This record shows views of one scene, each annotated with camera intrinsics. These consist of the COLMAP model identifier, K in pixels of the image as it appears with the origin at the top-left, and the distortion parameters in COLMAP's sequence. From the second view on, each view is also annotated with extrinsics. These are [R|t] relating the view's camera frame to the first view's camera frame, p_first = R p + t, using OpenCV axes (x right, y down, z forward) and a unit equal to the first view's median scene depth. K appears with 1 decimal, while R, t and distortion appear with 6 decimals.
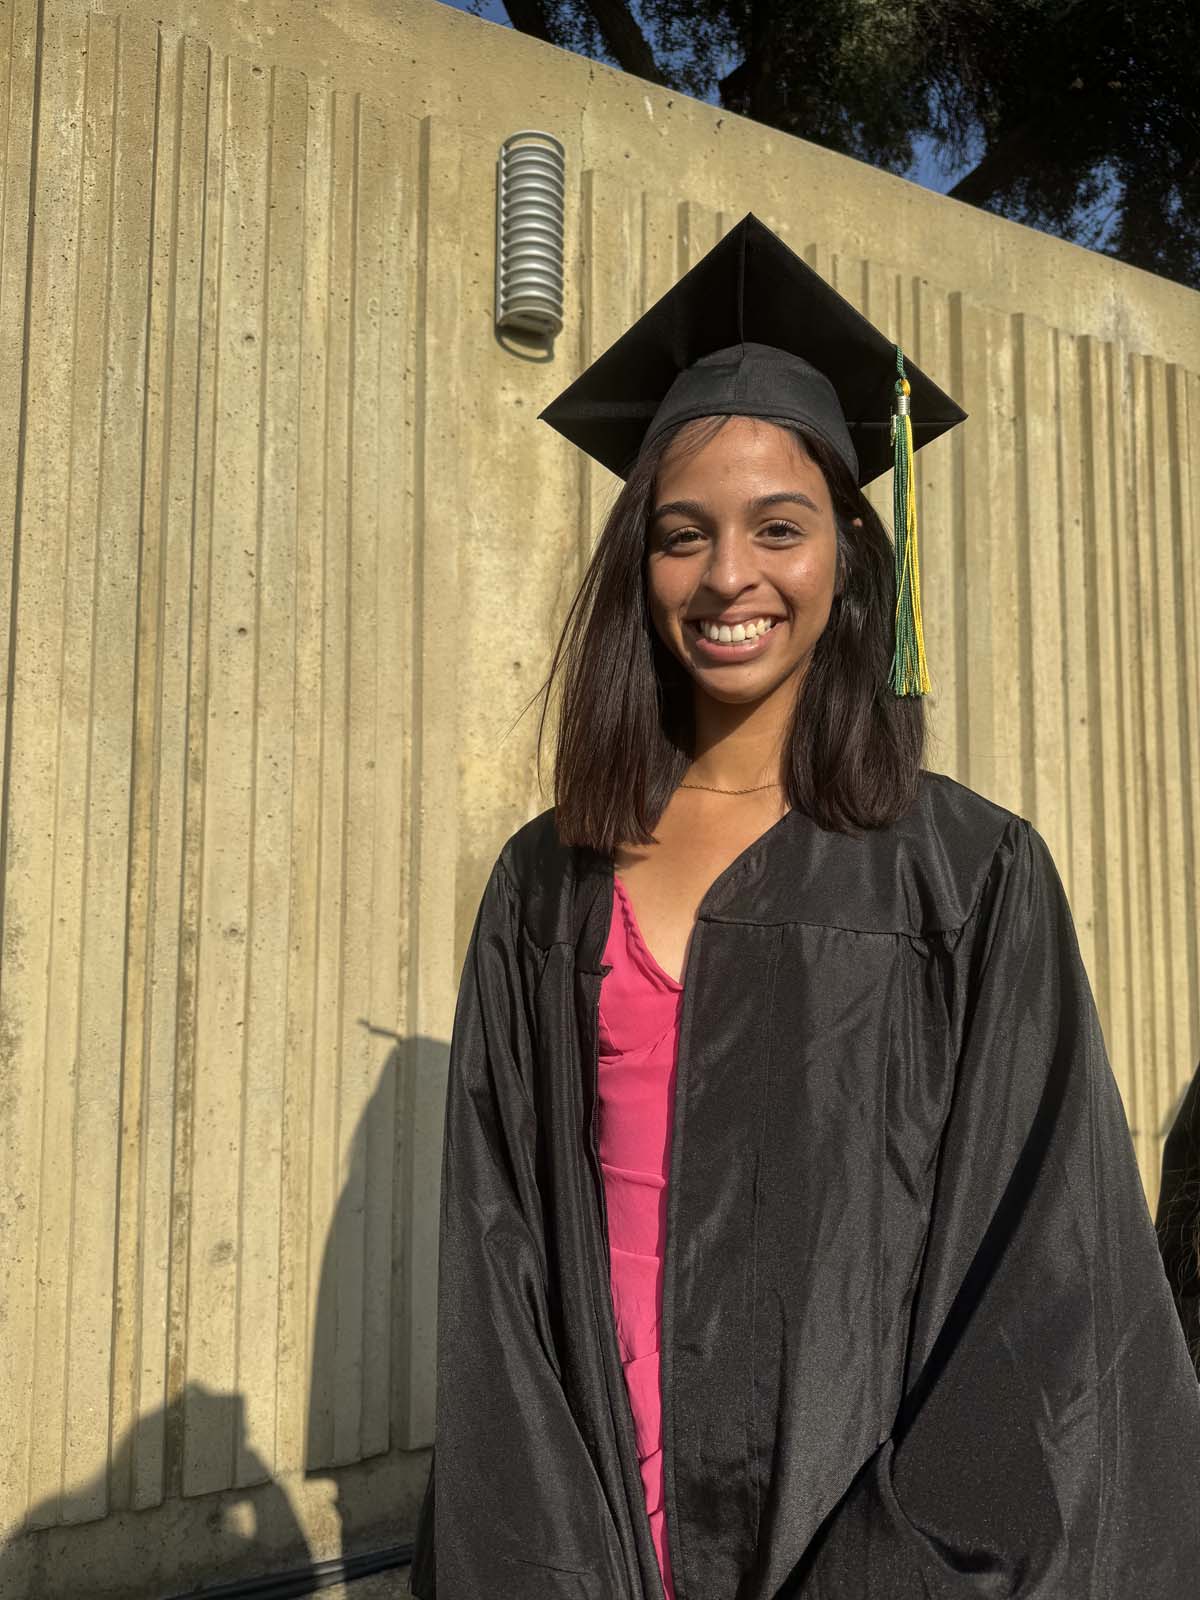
lens RADIAL K [[1149.5, 0, 603.1], [0, 1149.5, 805.2], [0, 0, 1]] dist [0.006411, -0.012644]
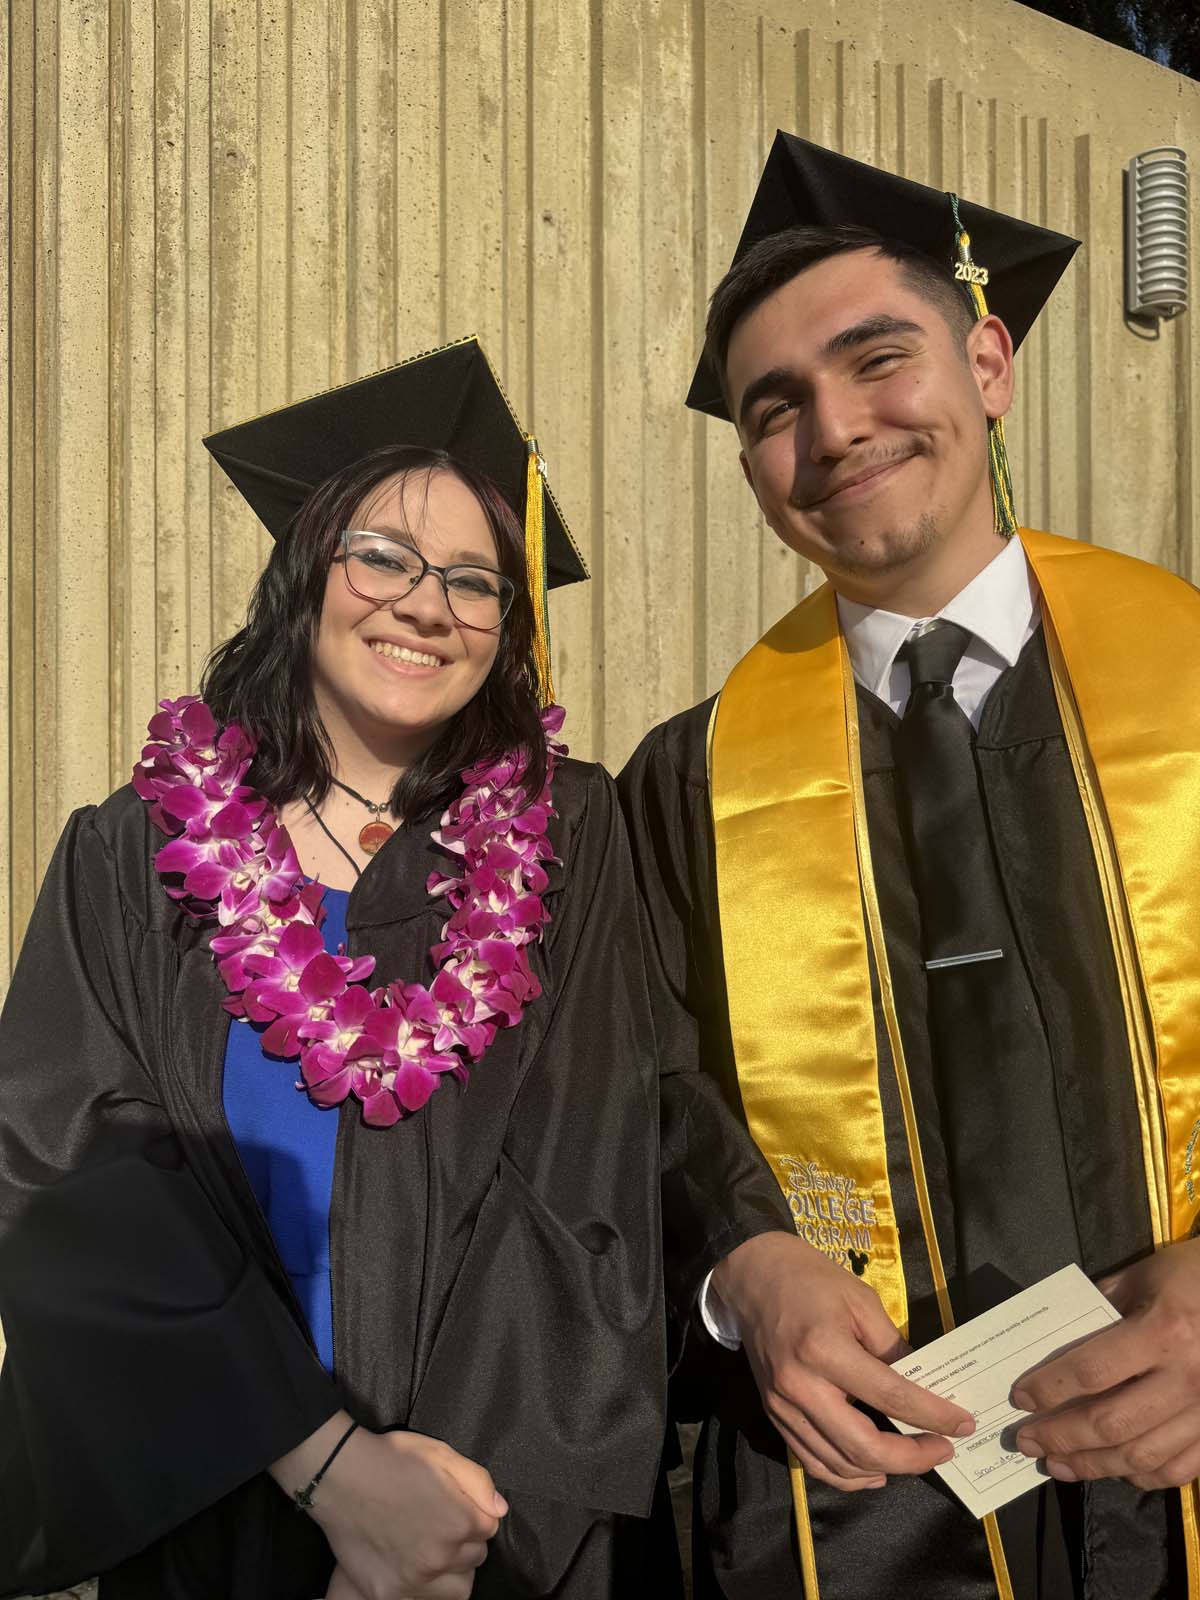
lens RADIAL K [[1149.5, 0, 601.2], [0, 1149.5, 796.9], [0, 0, 1]] dist [0.006411, -0.012644]
pose [[0.999975, -0.006683, -0.002125, -0.689315], [0.006820, 0.997319, 0.072862, -0.004738], [0.001632, -0.072875, 0.997340, -0.250648]]
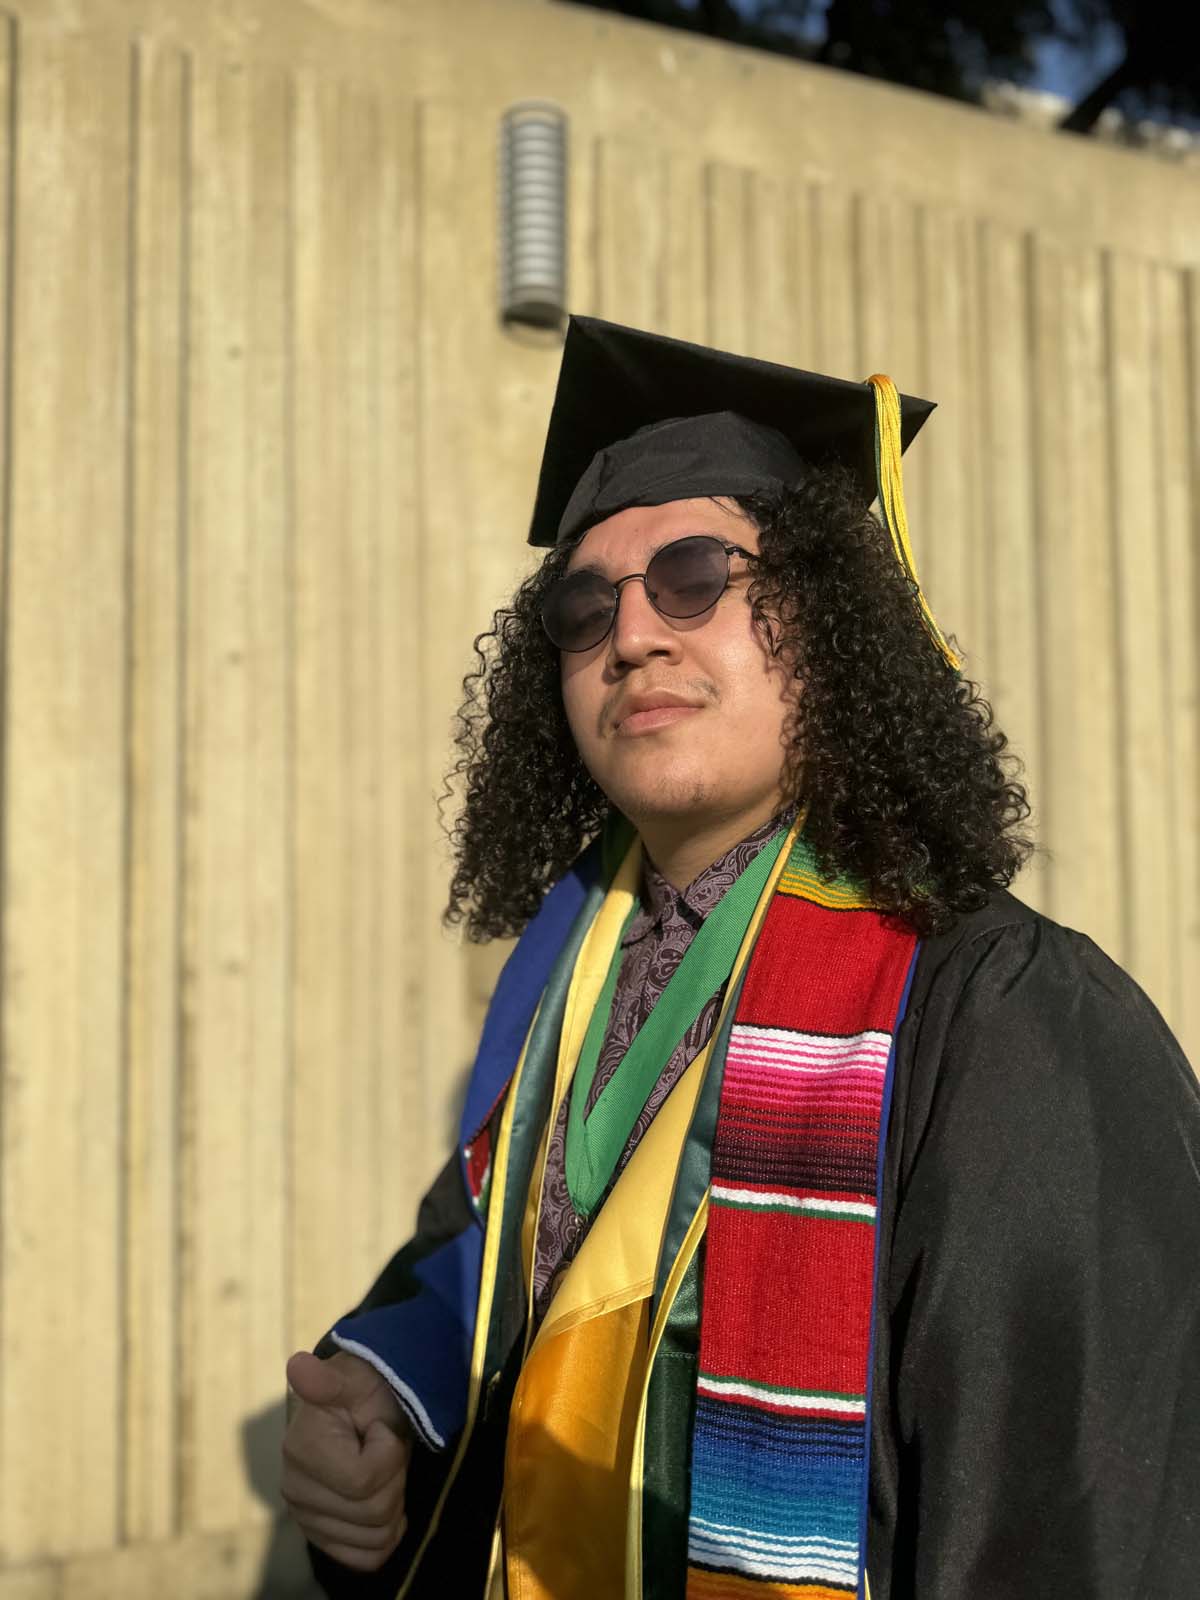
lens RADIAL K [[1149.5, 0, 584.0], [0, 1149.5, 797.9], [0, 0, 1]] dist [0.006411, -0.012644]
pose [[0.990431, -0.019015, -0.136693, 0.103735], [0.023383, 0.999264, 0.030414, -0.052483], [0.136014, -0.033319, 0.990146, 0.067280]]
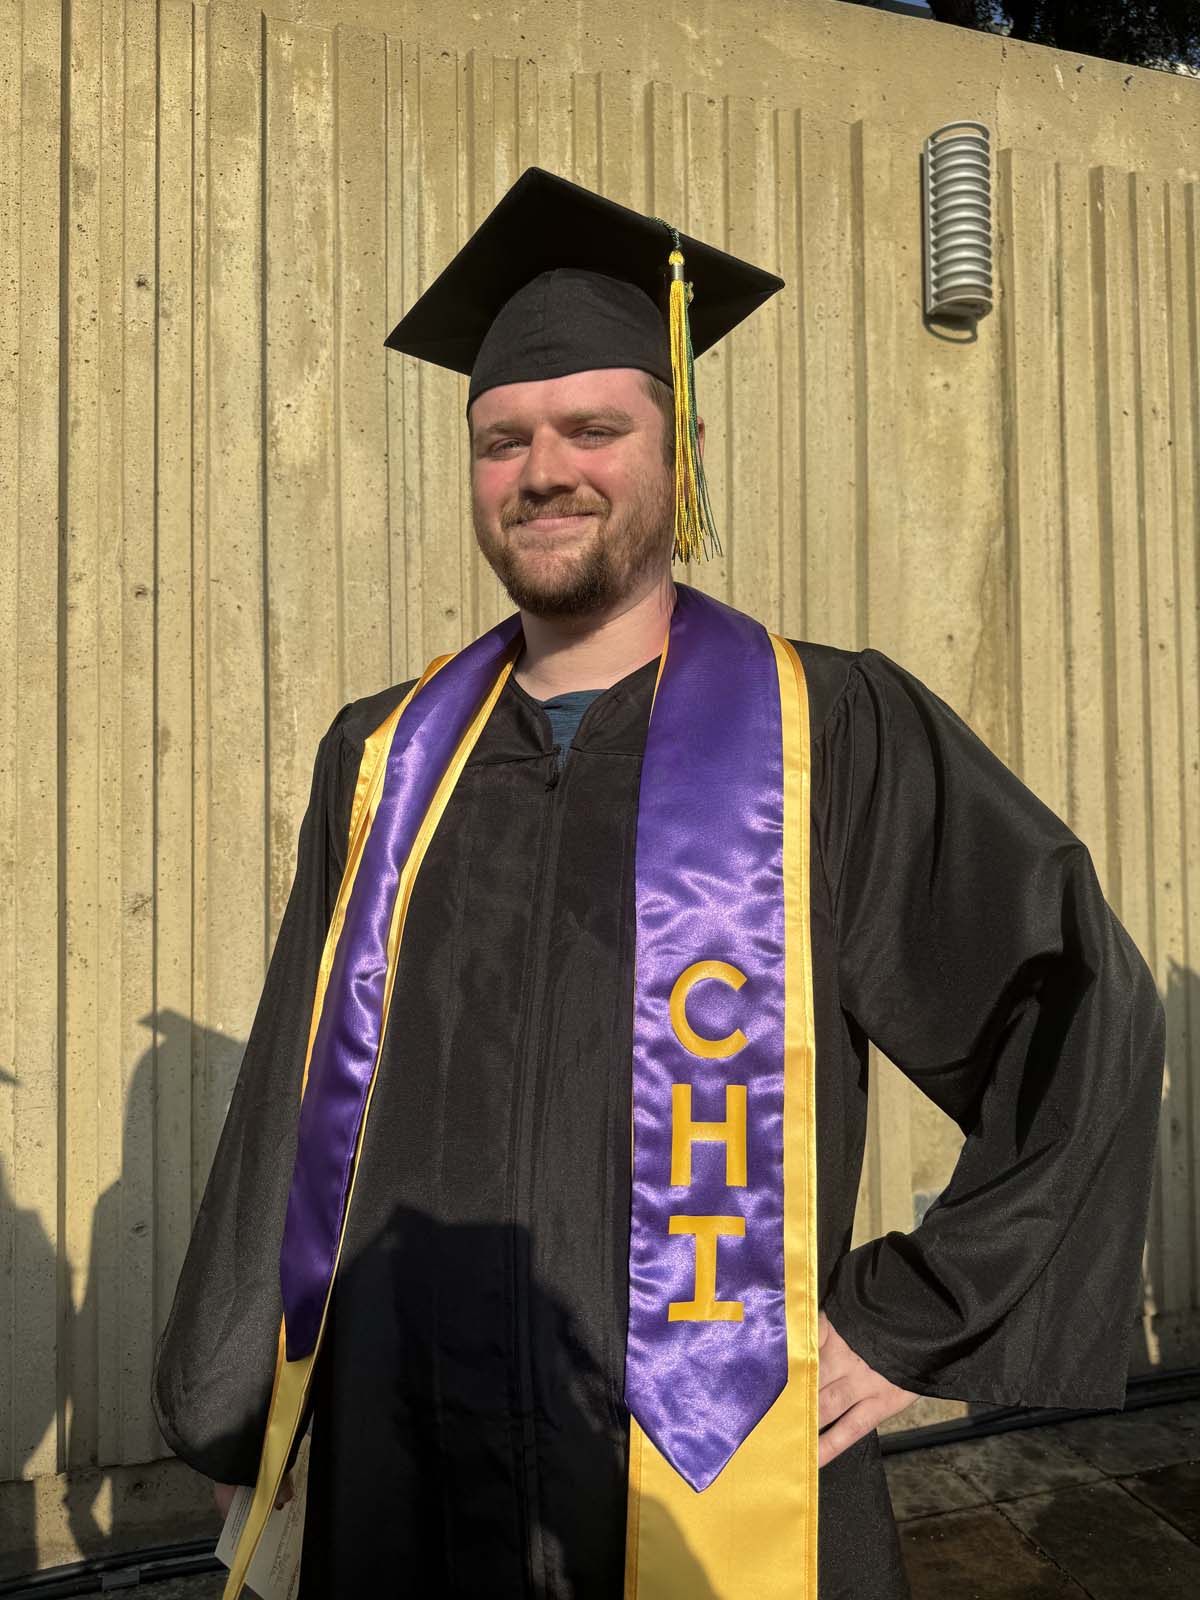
lens RADIAL K [[1149.5, 0, 595.5], [0, 1149.5, 805.5], [0, 0, 1]] dist [0.006411, -0.012644]
pose [[0.981122, -0.019817, -0.192370, -0.209432], [0.028923, 0.998584, 0.044644, -0.027602], [0.191213, -0.049365, 0.980306, -0.115817]]
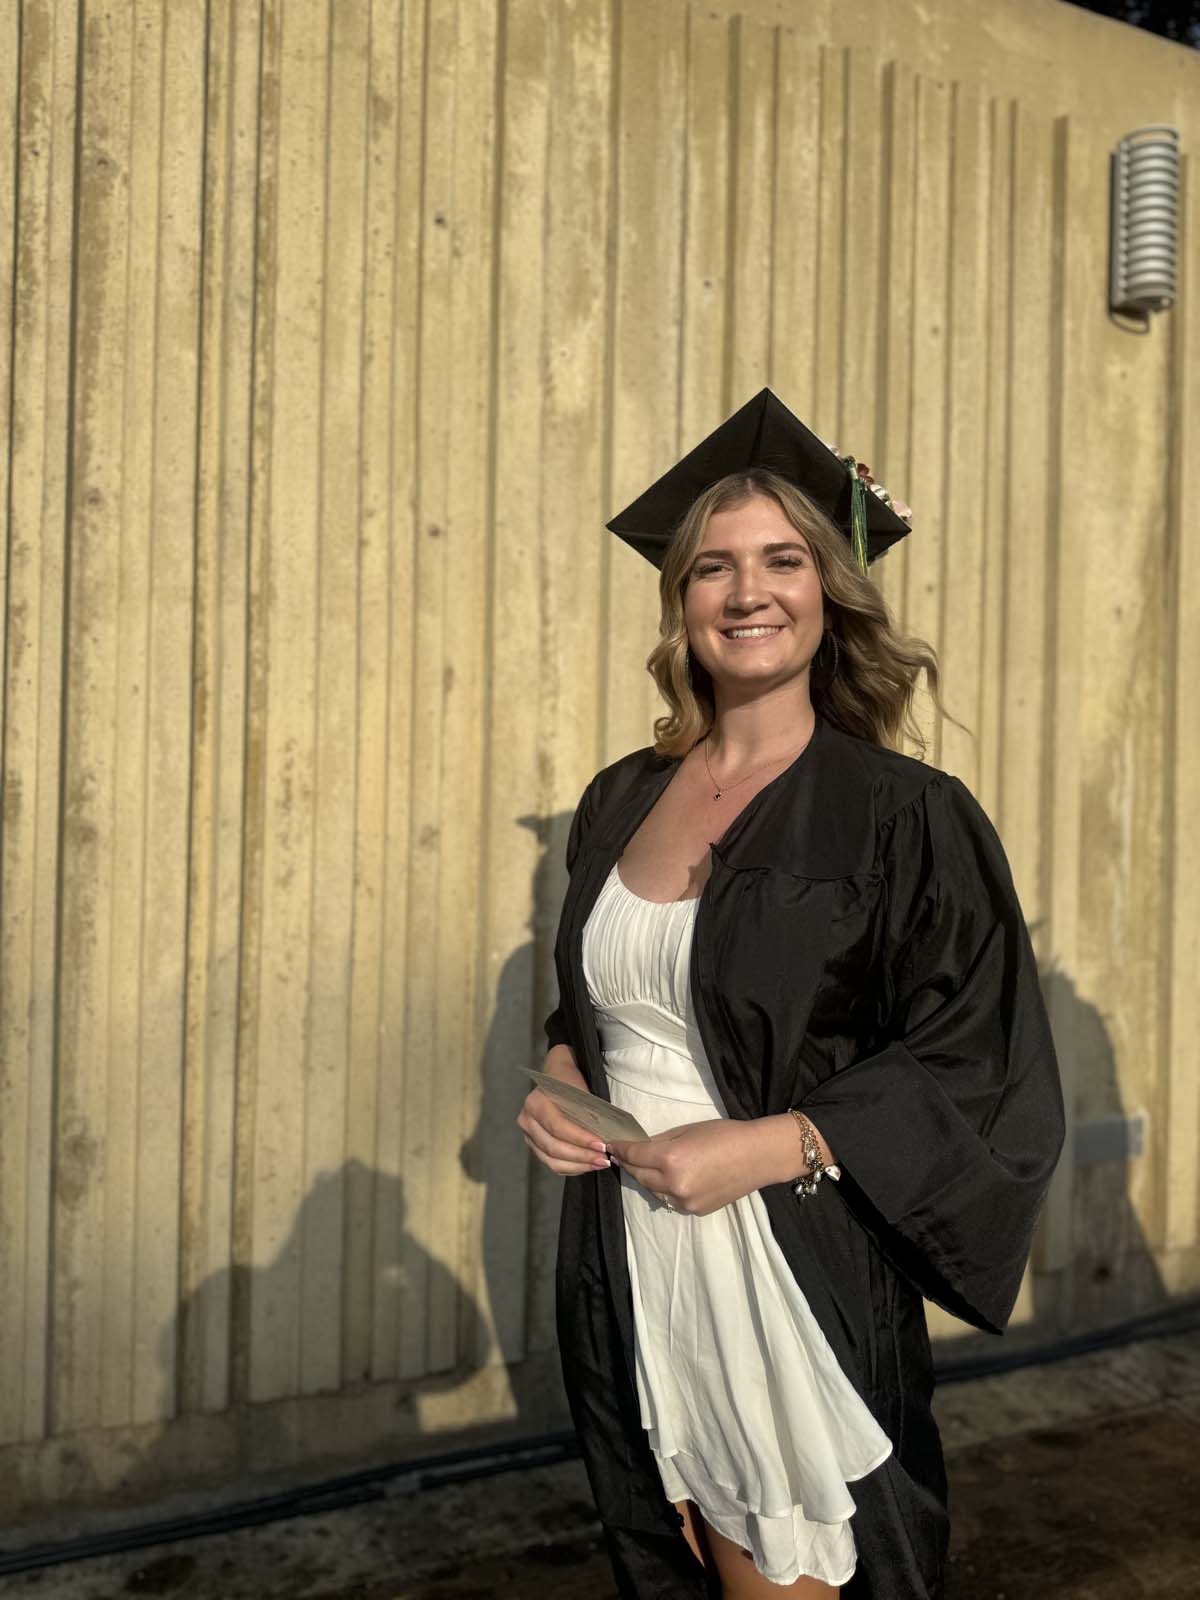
lens RADIAL K [[1149.5, 0, 592.8], [0, 1149.5, 790.5], [0, 0, 1]] dist [0.006411, -0.012644]
pose [[0.995694, 0.017551, -0.091021, -0.518752], [-0.010834, 0.997217, 0.073768, -0.026957], [0.092063, -0.072464, 0.993113, -0.202820]]
